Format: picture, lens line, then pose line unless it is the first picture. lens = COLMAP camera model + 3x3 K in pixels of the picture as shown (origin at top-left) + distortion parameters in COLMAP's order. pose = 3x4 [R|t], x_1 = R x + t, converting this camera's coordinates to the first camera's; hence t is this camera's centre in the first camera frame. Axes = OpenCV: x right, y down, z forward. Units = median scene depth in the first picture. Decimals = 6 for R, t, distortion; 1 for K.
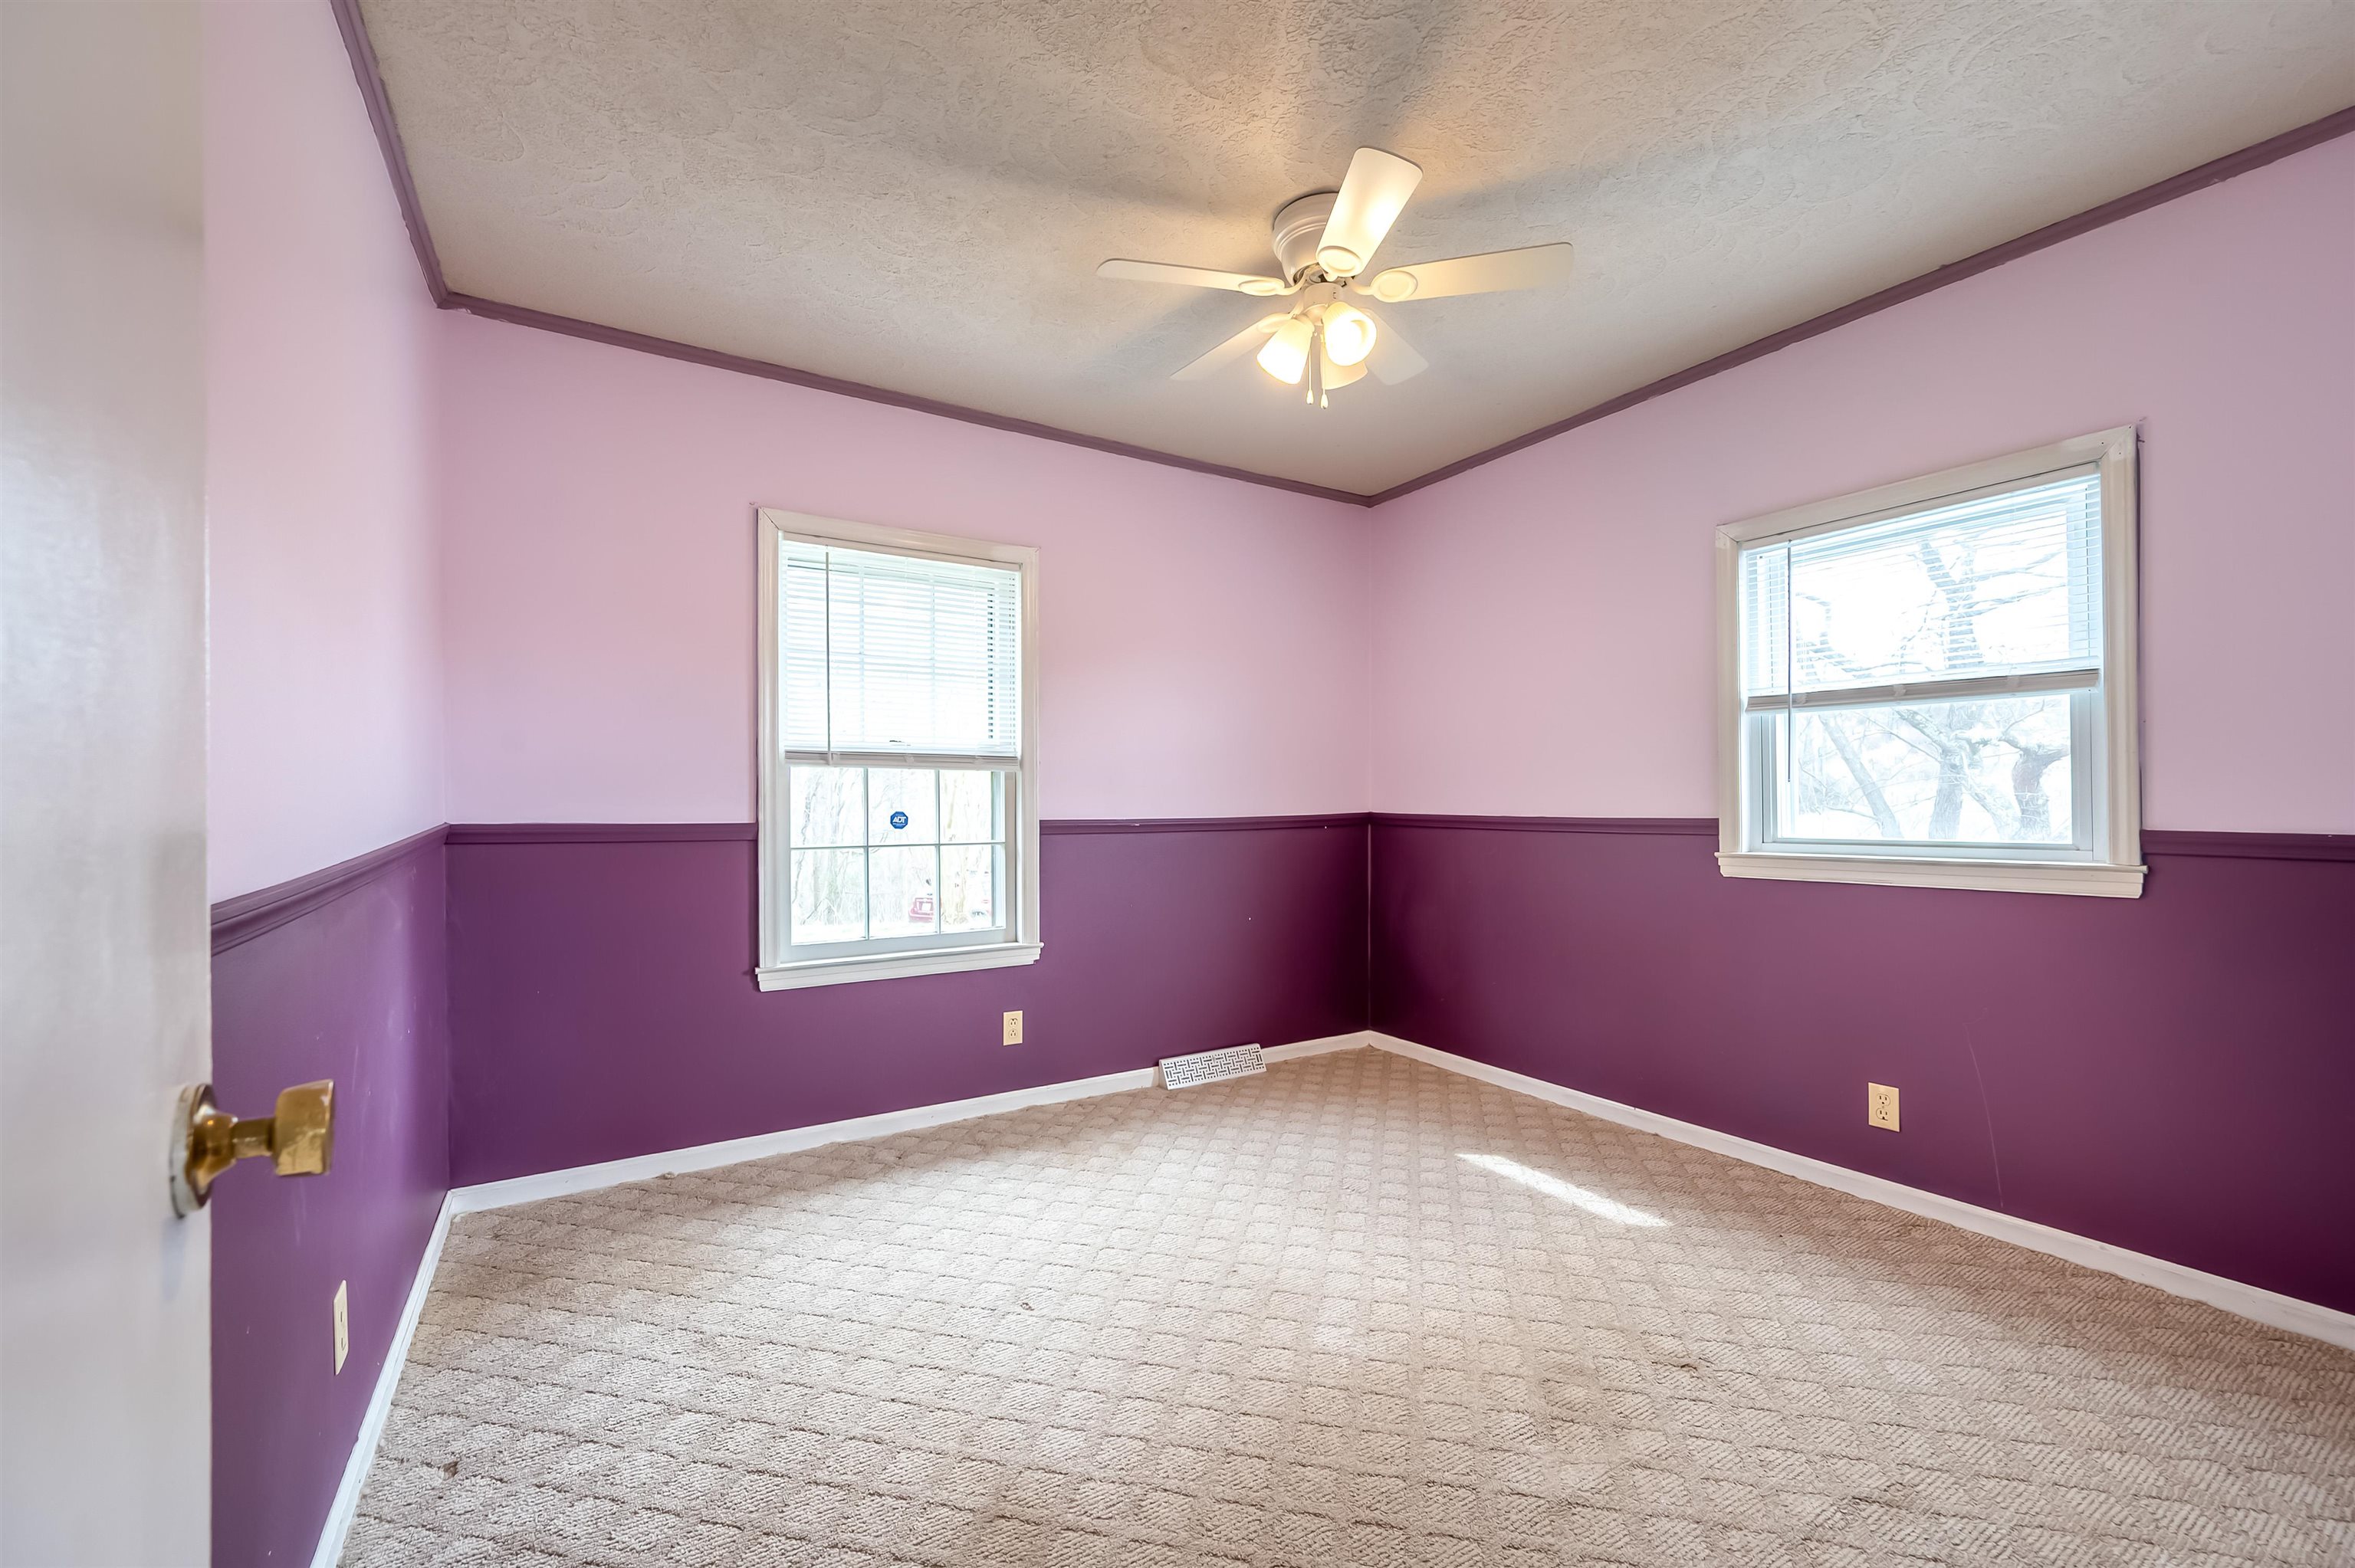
lens RADIAL K [[950.6, 0, 1164.6], [0, 950.6, 812.9], [0, 0, 1]] dist [-0.000460, -0.000124]
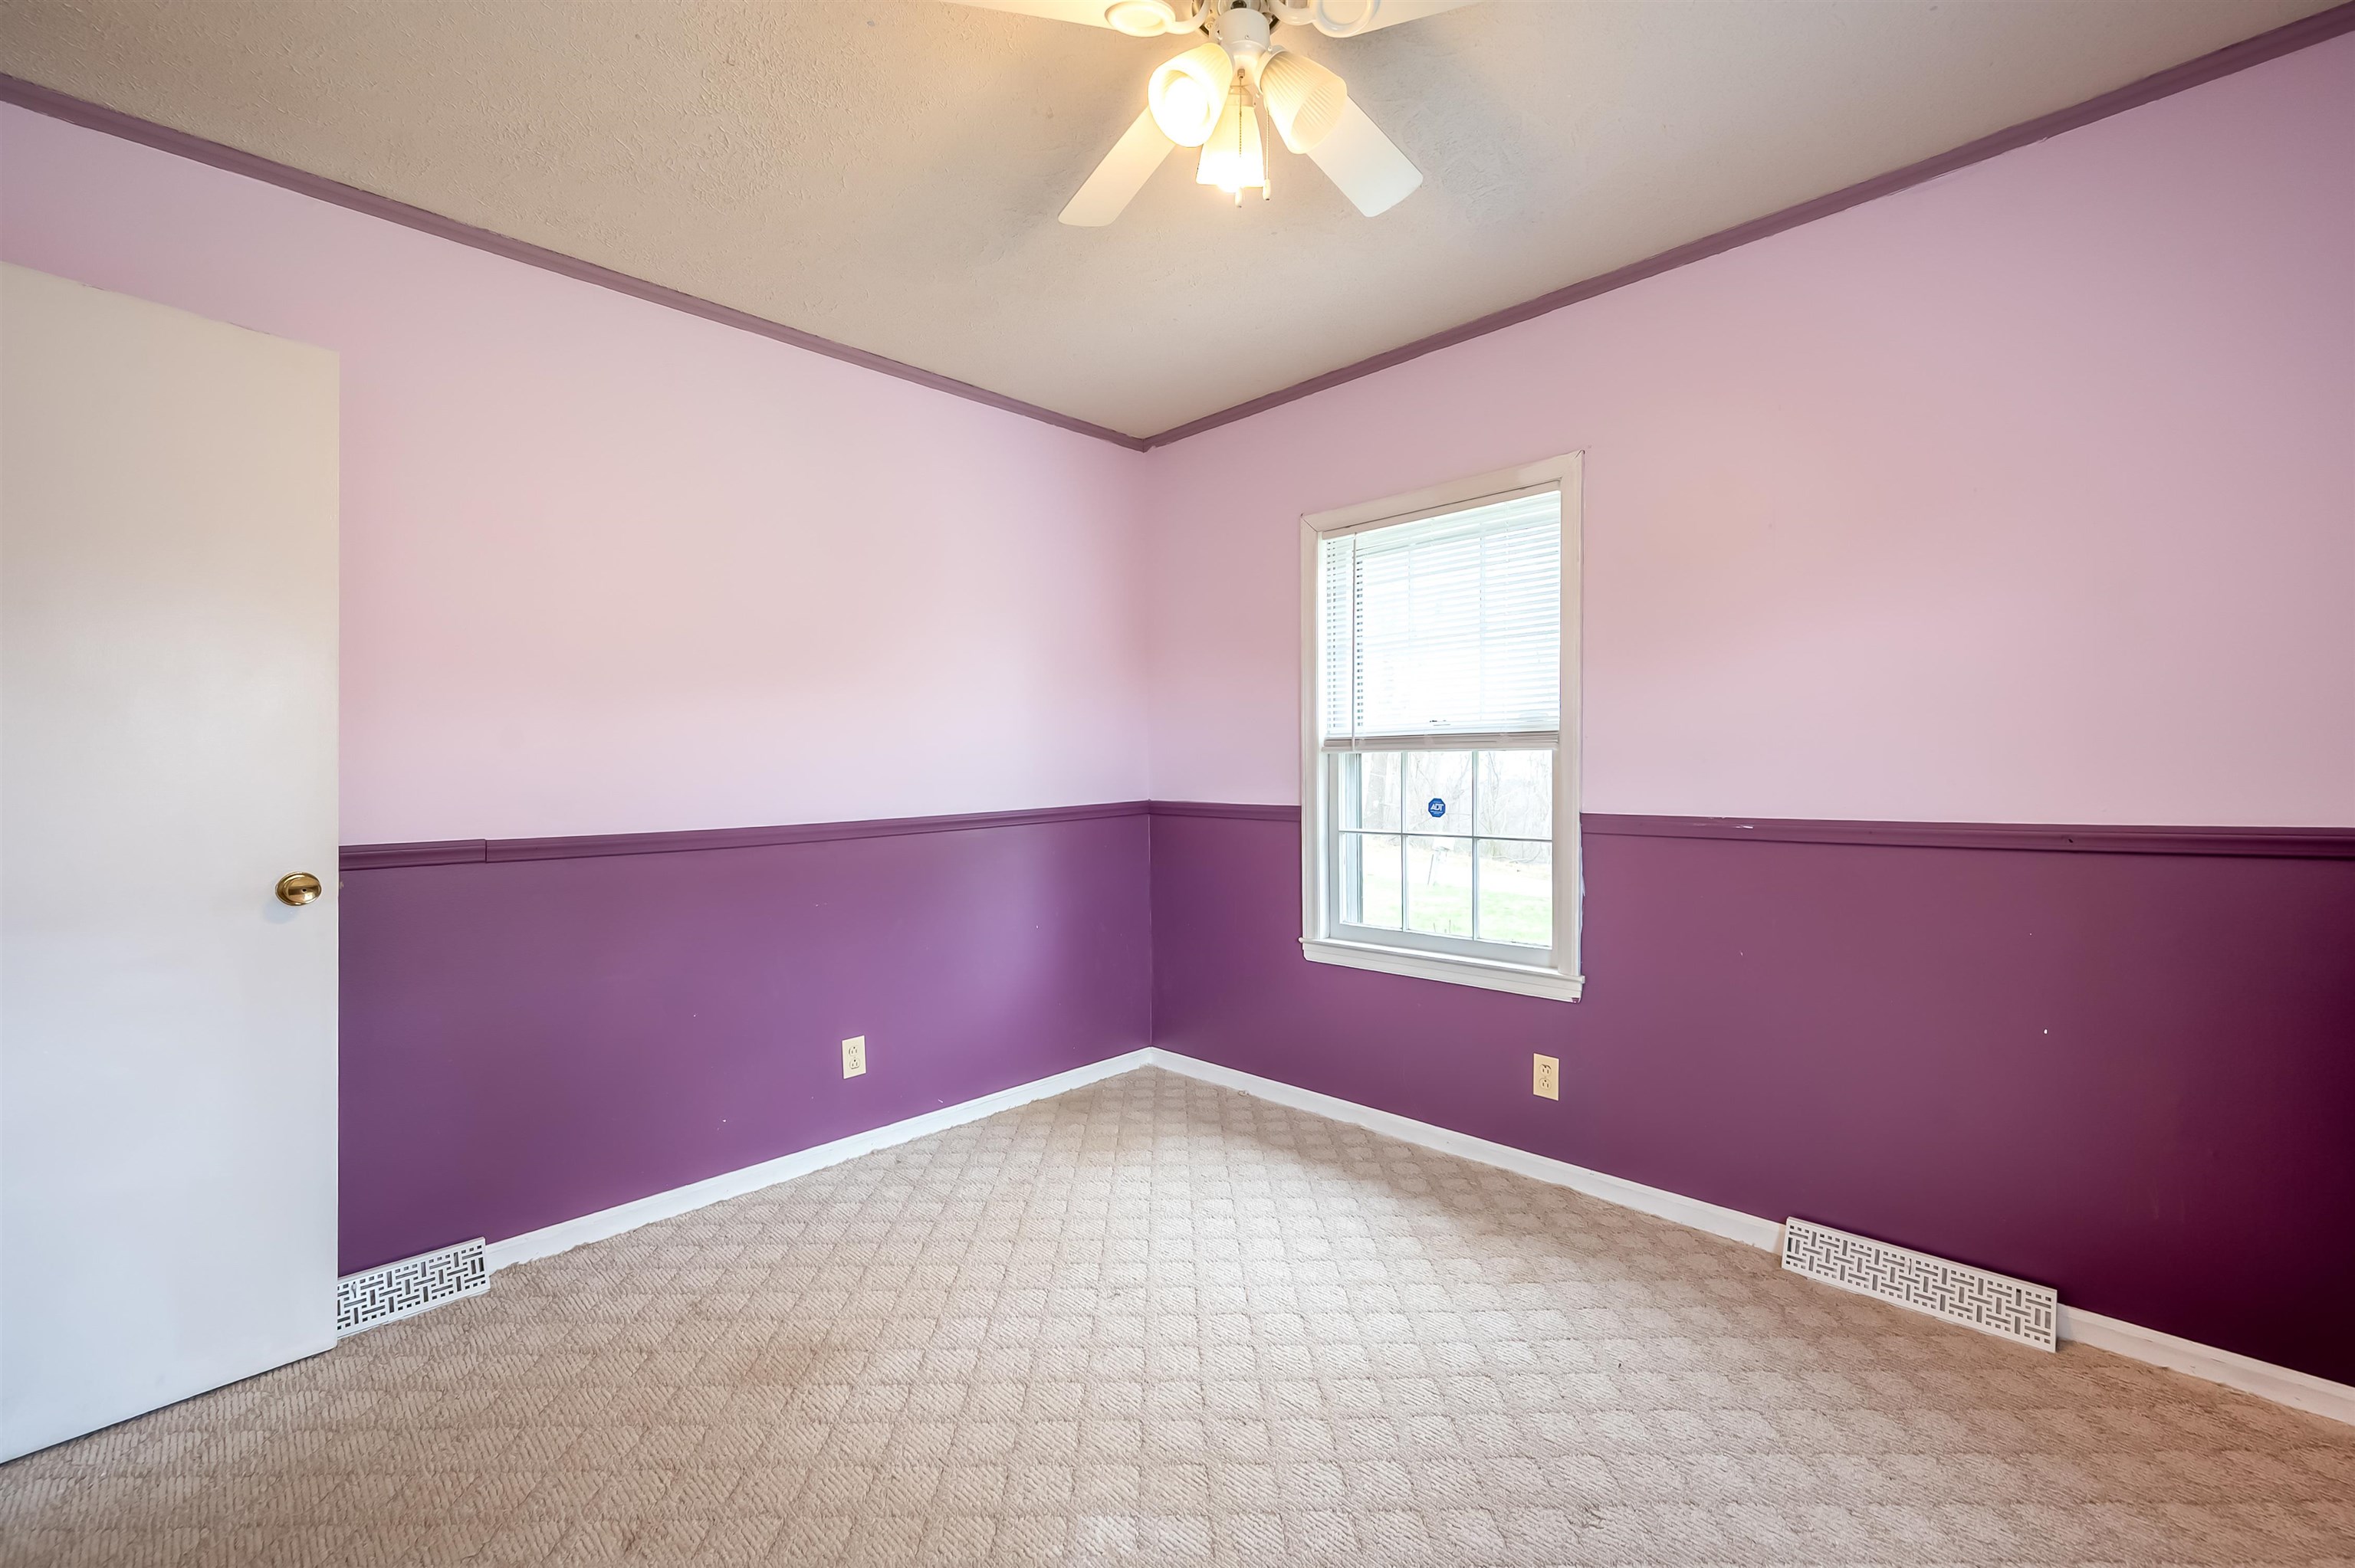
lens RADIAL K [[950.5, 0, 1181.7], [0, 950.5, 800.7], [0, 0, 1]] dist [0.001846, 0.000380]
pose [[0.246110, 0.026314, -0.968885, 0.611251], [-0.007585, 0.999653, 0.025223, -0.022684], [0.969212, 0.001141, 0.246225, 0.602206]]
